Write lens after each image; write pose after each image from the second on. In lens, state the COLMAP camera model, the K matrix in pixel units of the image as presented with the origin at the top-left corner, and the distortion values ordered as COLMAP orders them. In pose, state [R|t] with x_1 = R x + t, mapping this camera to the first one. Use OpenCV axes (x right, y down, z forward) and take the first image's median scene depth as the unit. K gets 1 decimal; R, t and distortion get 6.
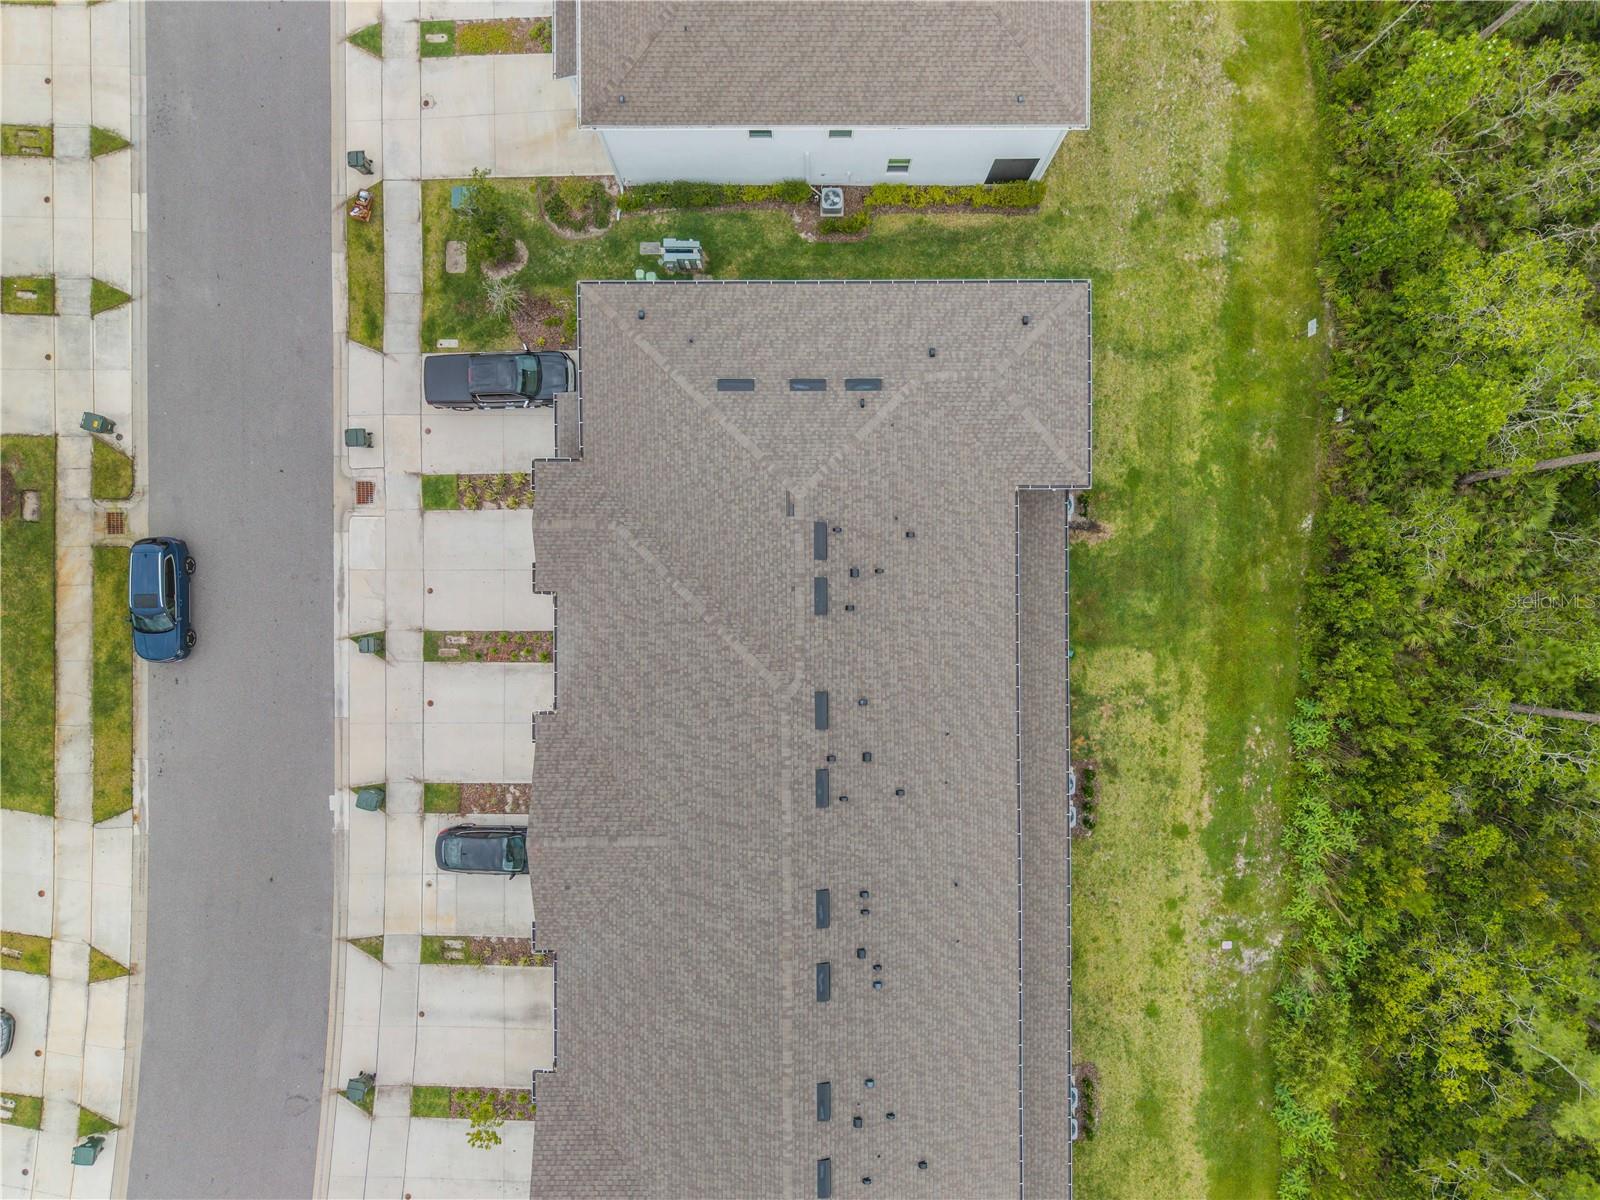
lens RADIAL K [[1077.7, 0, 800.0], [0, 1077.7, 600.0], [0, 0, 1]] dist [0.026672, -0.040069]
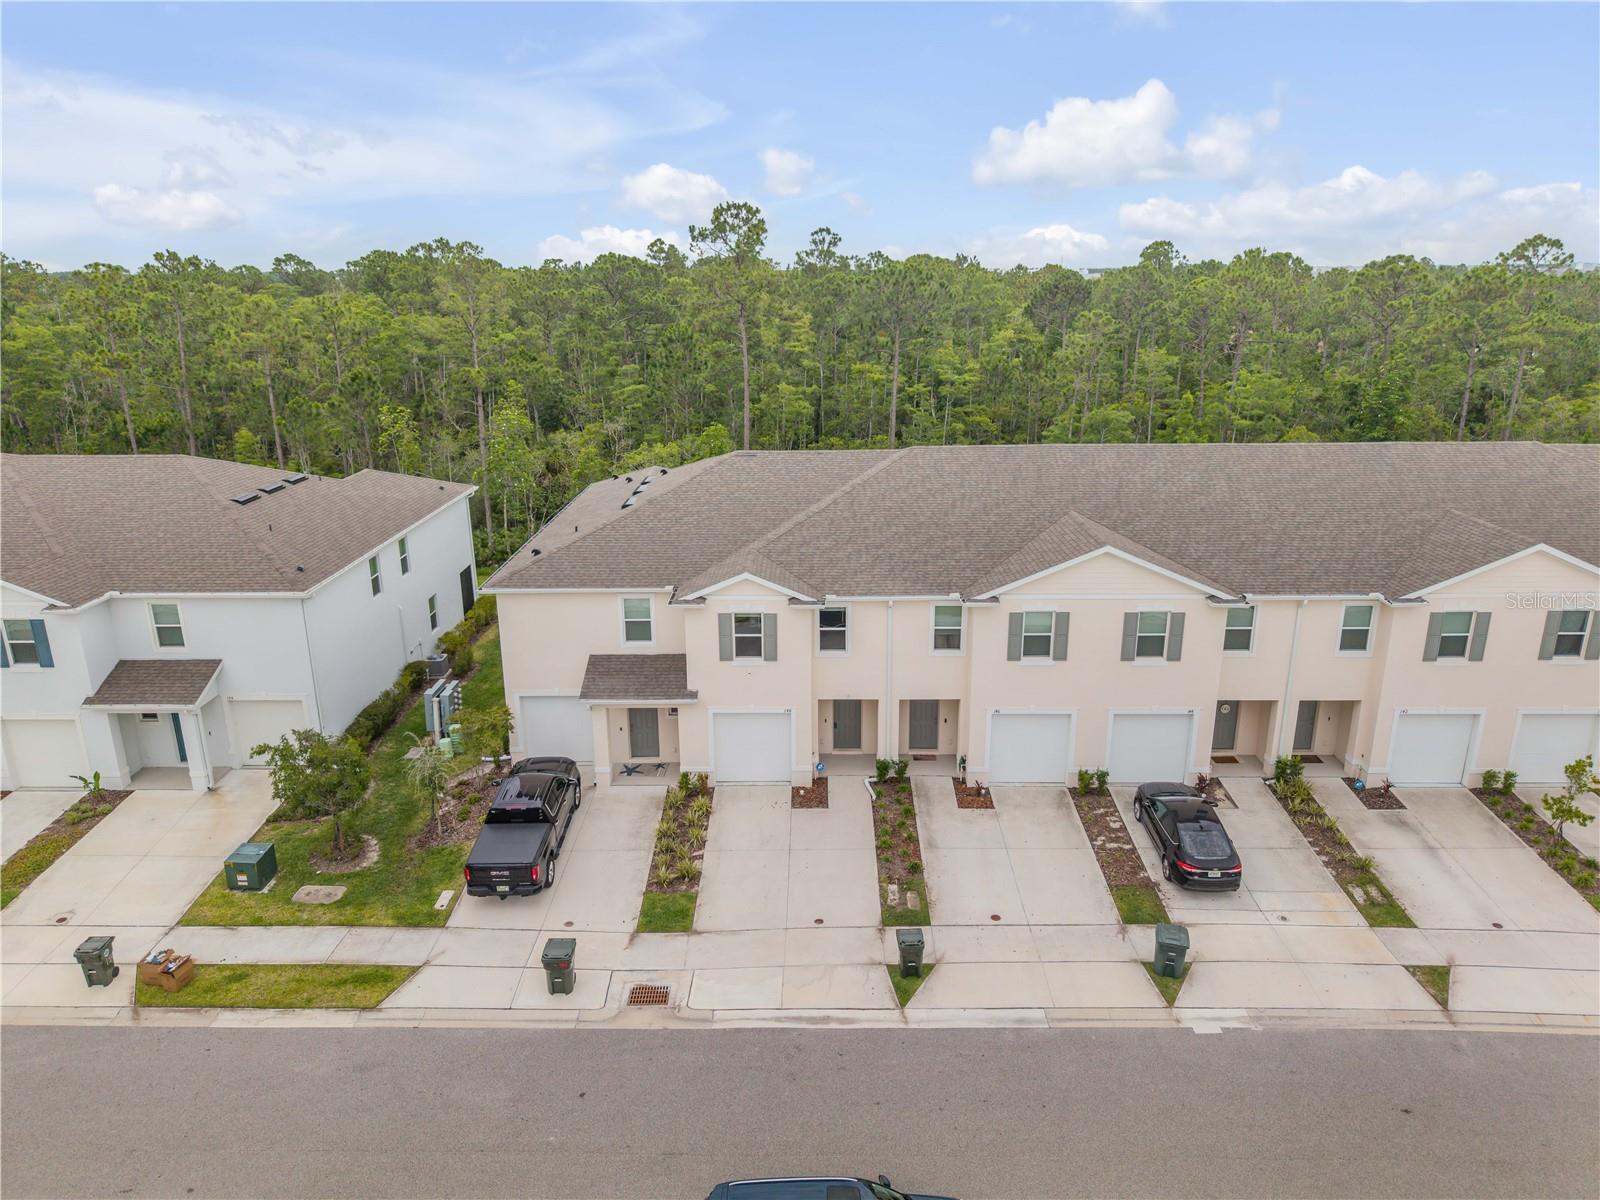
lens RADIAL K [[1077.7, 0, 800.0], [0, 1077.7, 600.0], [0, 0, 1]] dist [0.026672, -0.040069]
pose [[0.017224, -0.301843, 0.953202, -0.893518], [0.999827, -0.001470, -0.018532, -0.007551], [0.006995, 0.953356, 0.301766, 0.628374]]
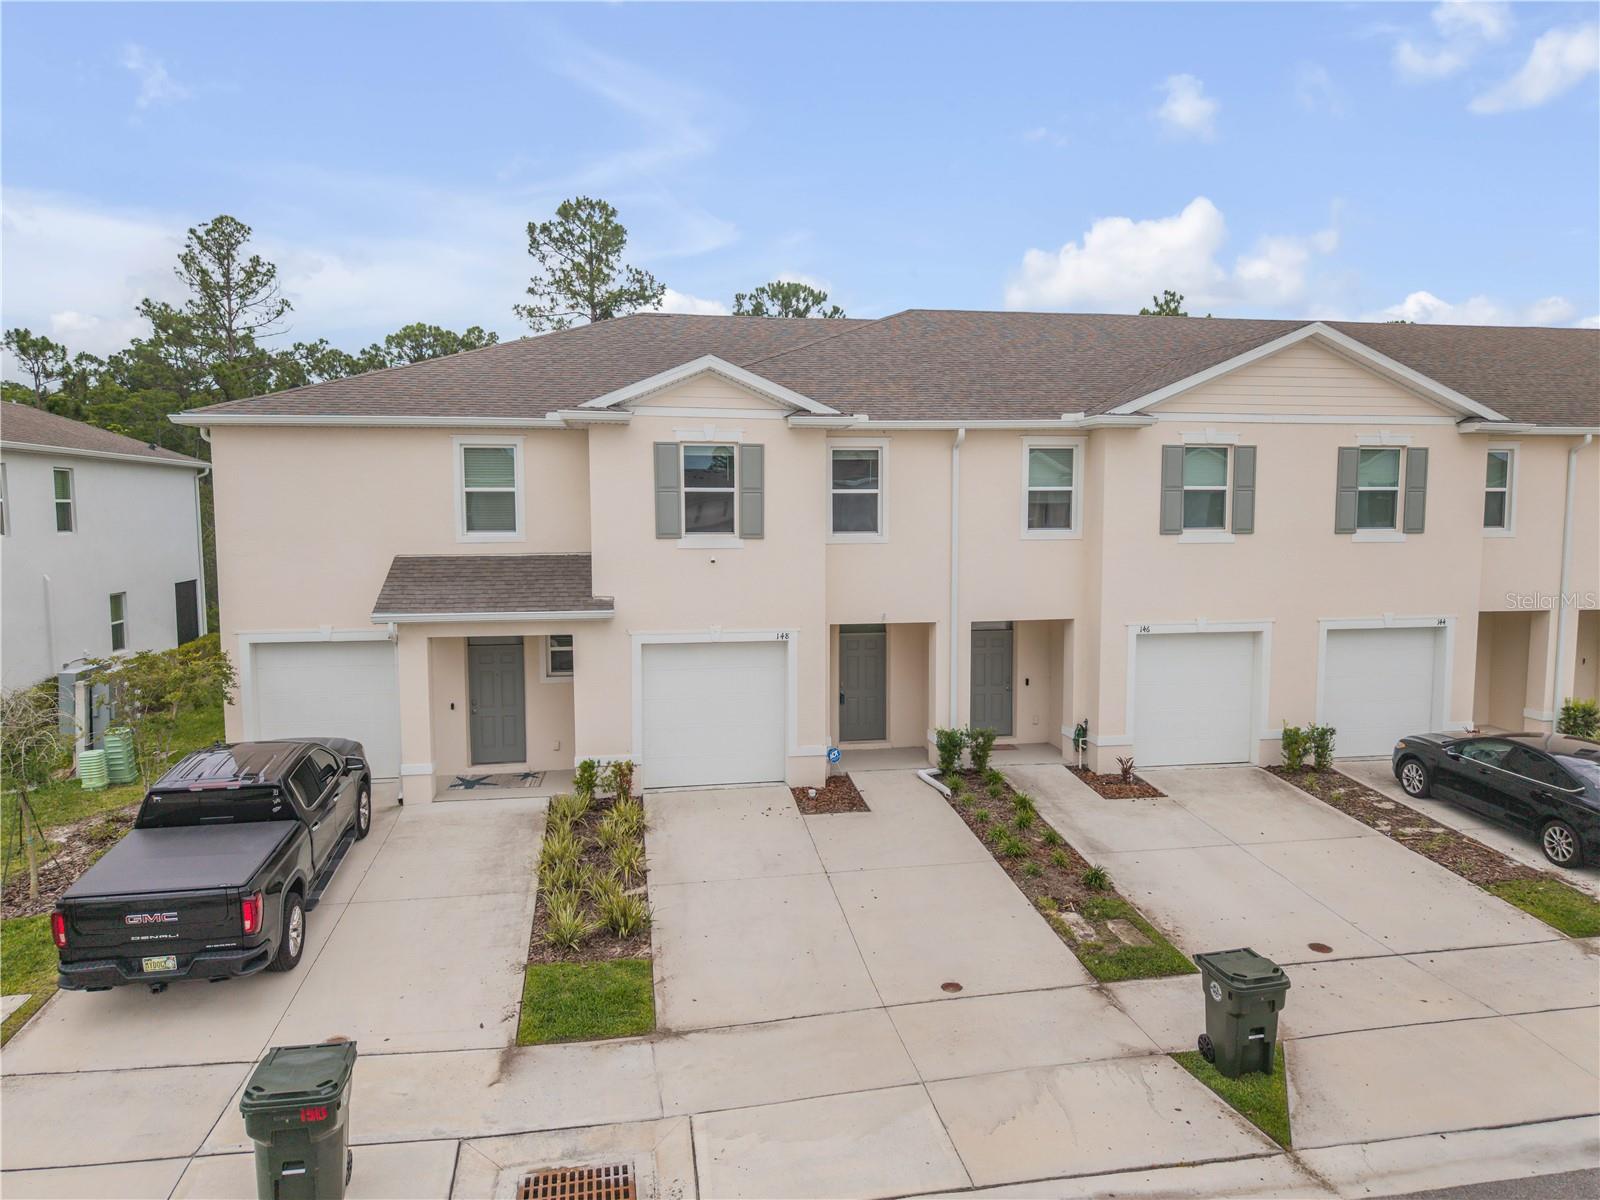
lens RADIAL K [[1076.3, 0, 799.8], [0, 1076.3, 604.7], [0, 0, 1]] dist [0.003124, -0.001167]
pose [[-0.165077, -0.097524, 0.981447, -0.595895], [0.986281, -0.015916, 0.164308, -0.090044], [-0.000403, 0.995106, 0.098813, 0.877990]]
